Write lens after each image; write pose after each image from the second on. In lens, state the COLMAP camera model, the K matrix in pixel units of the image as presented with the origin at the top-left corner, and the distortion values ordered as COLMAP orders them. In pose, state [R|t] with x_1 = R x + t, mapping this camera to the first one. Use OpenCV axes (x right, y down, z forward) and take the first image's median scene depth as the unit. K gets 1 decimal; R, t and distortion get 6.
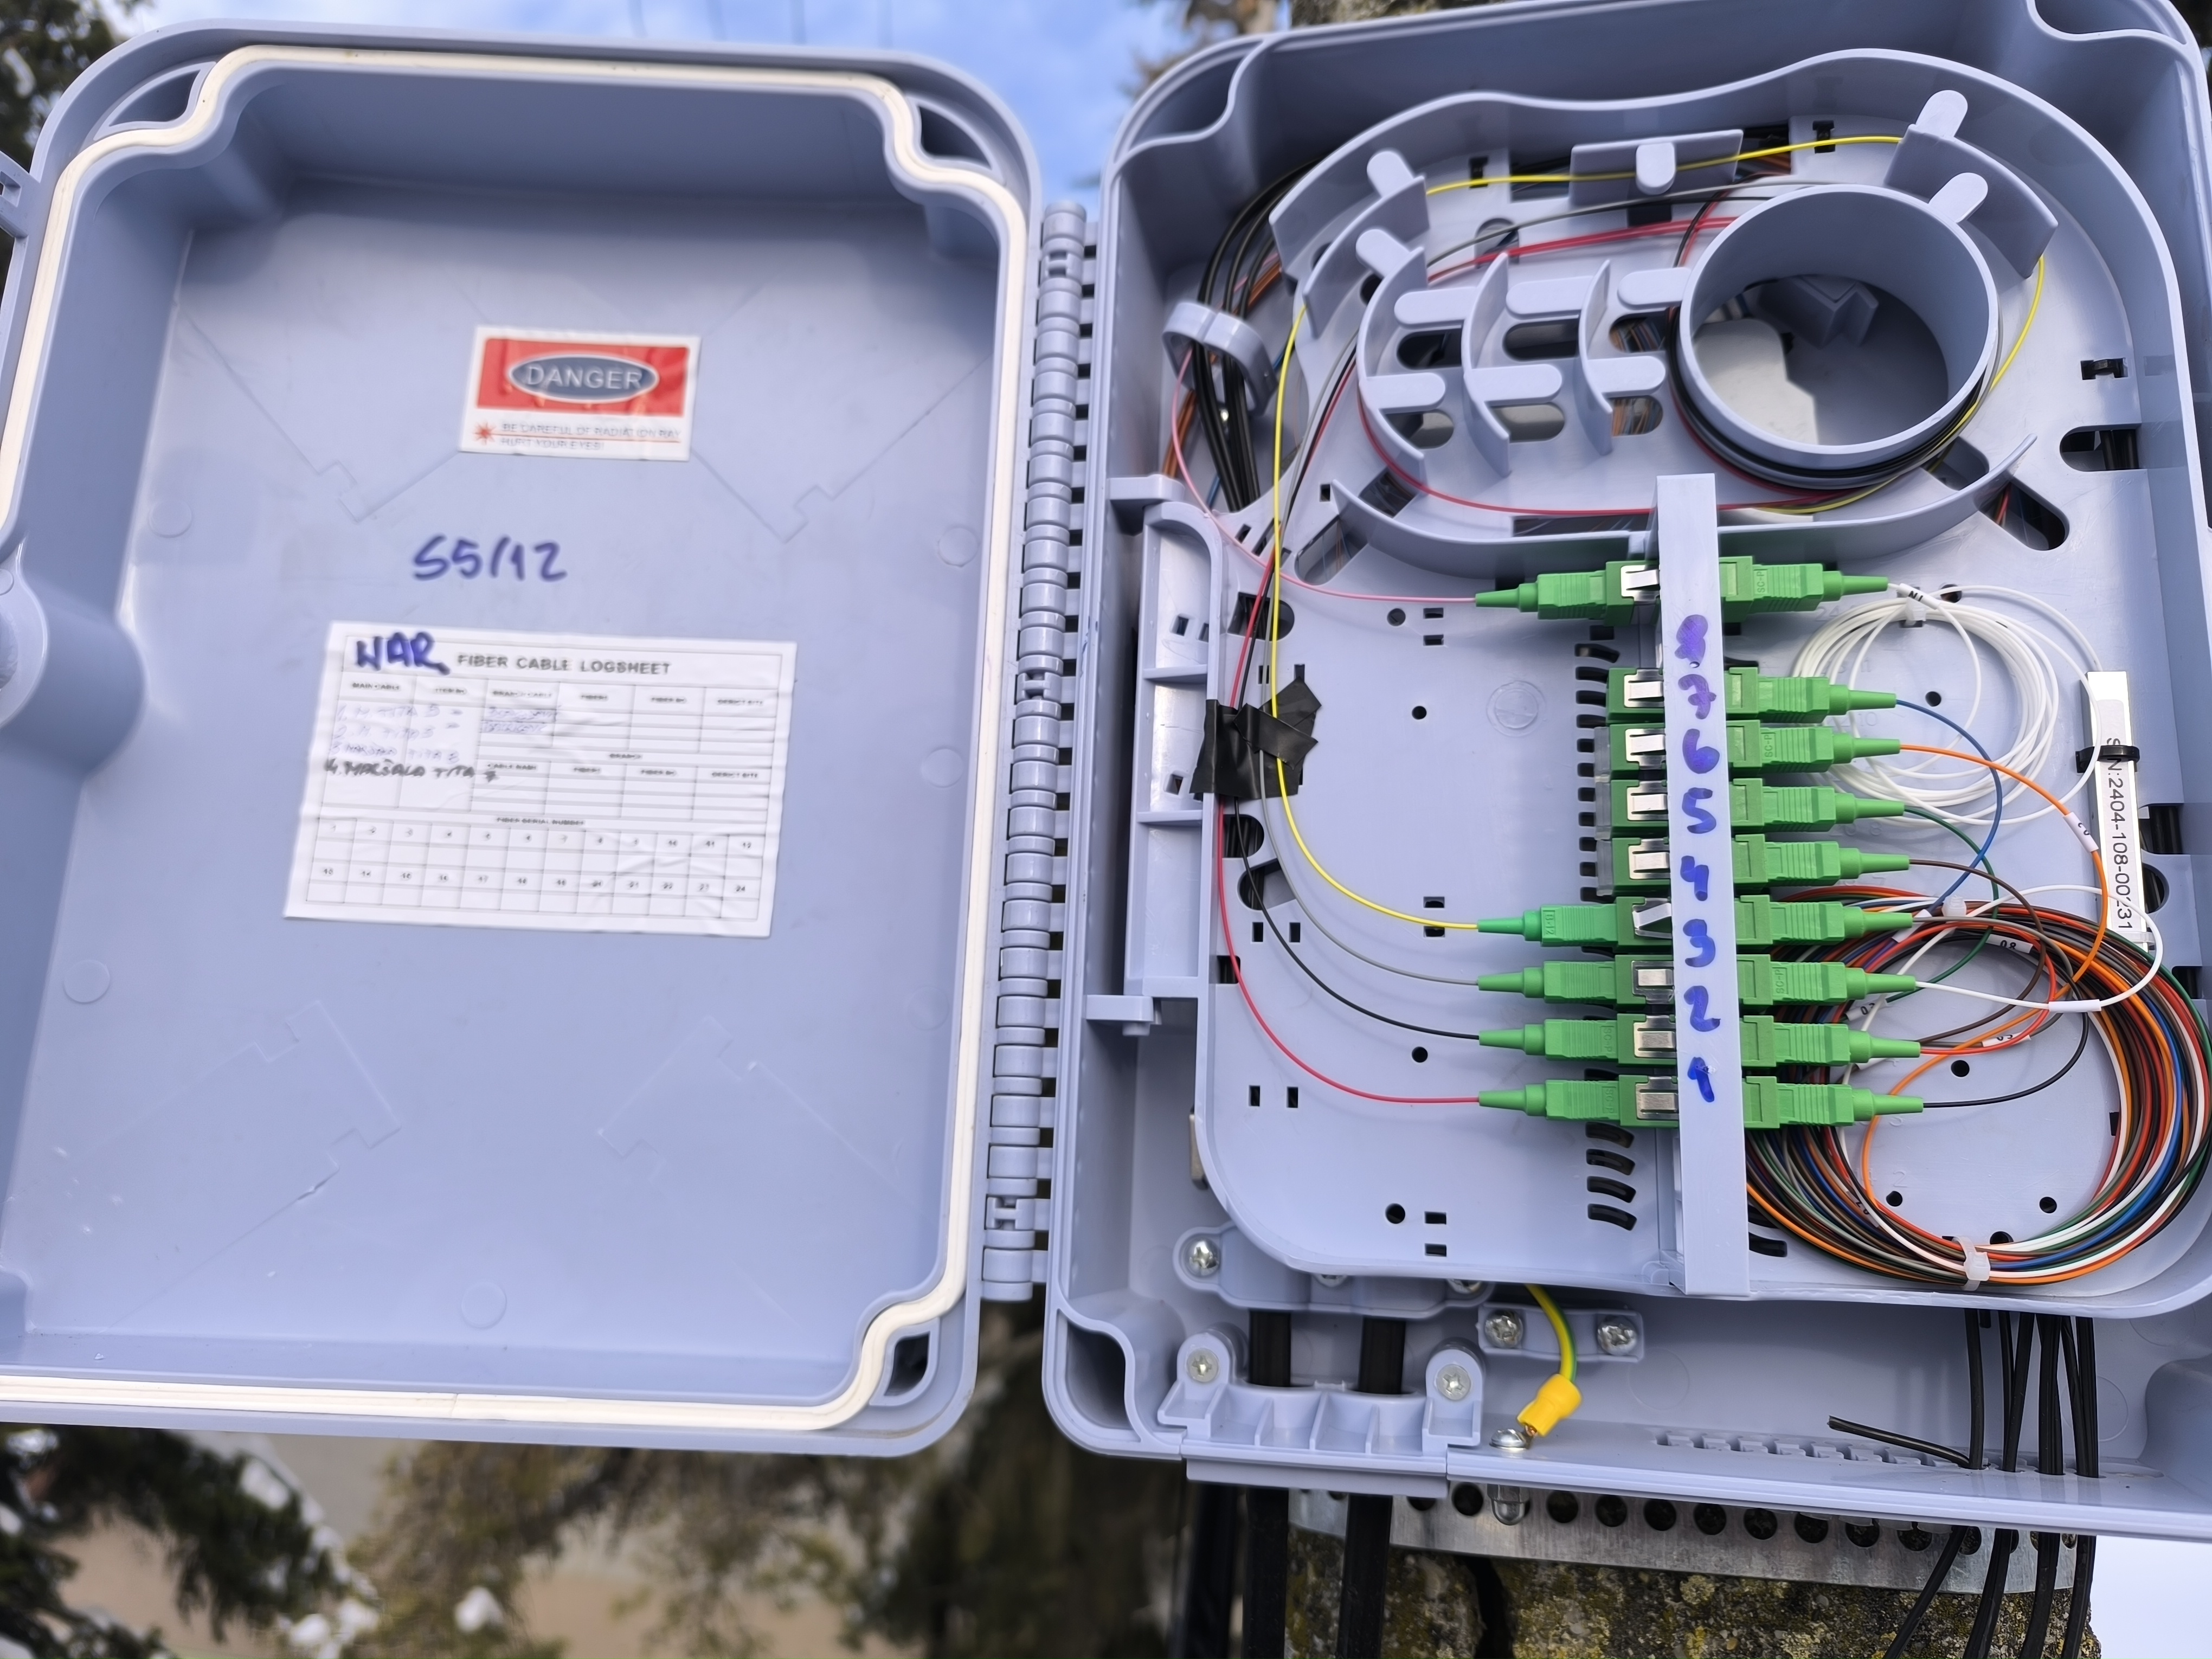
lens RADIAL K [[1509.6, 0, 1106.0], [0, 1509.6, 829.5], [0, 0, 1]] dist [-0.009011, -0.004125]
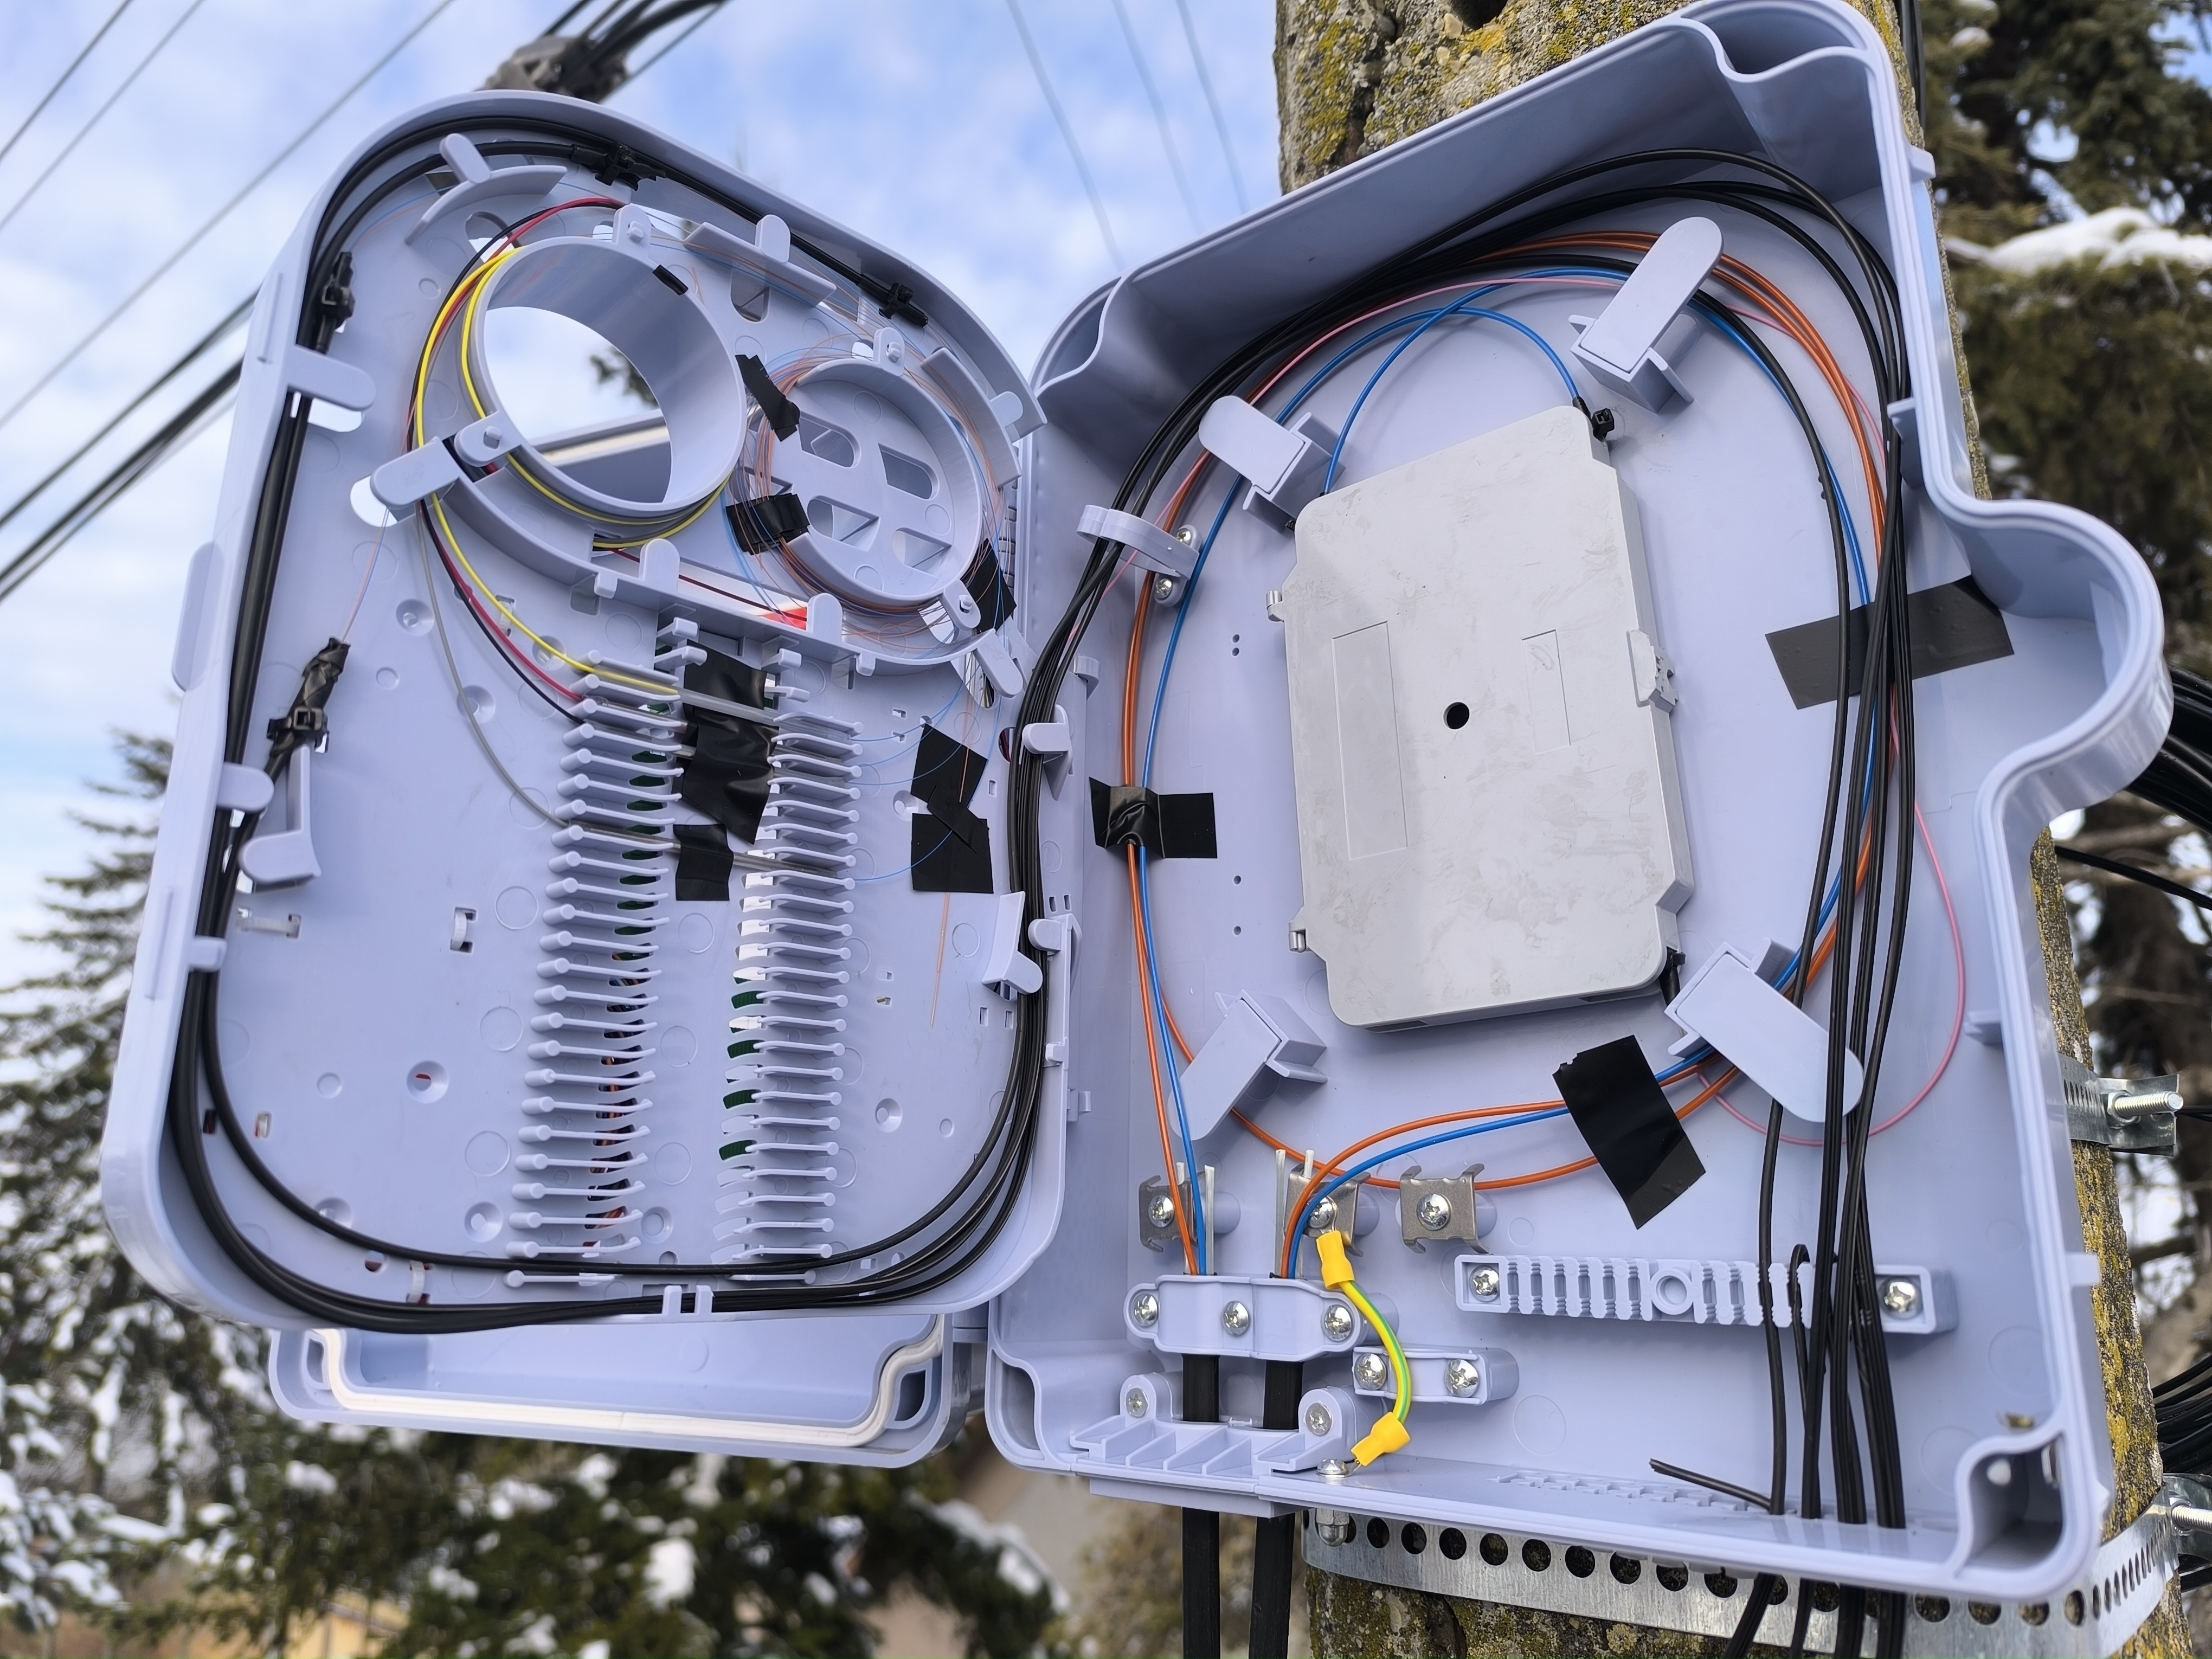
lens RADIAL K [[1507.2, 0, 1106.0], [0, 1507.2, 829.5], [0, 0, 1]] dist [-0.000762, 0.000419]
pose [[0.903835, -0.137995, -0.405019, 0.558201], [0.111669, 0.989837, -0.088050, 0.013400], [0.413053, 0.034354, 0.910059, -0.091920]]
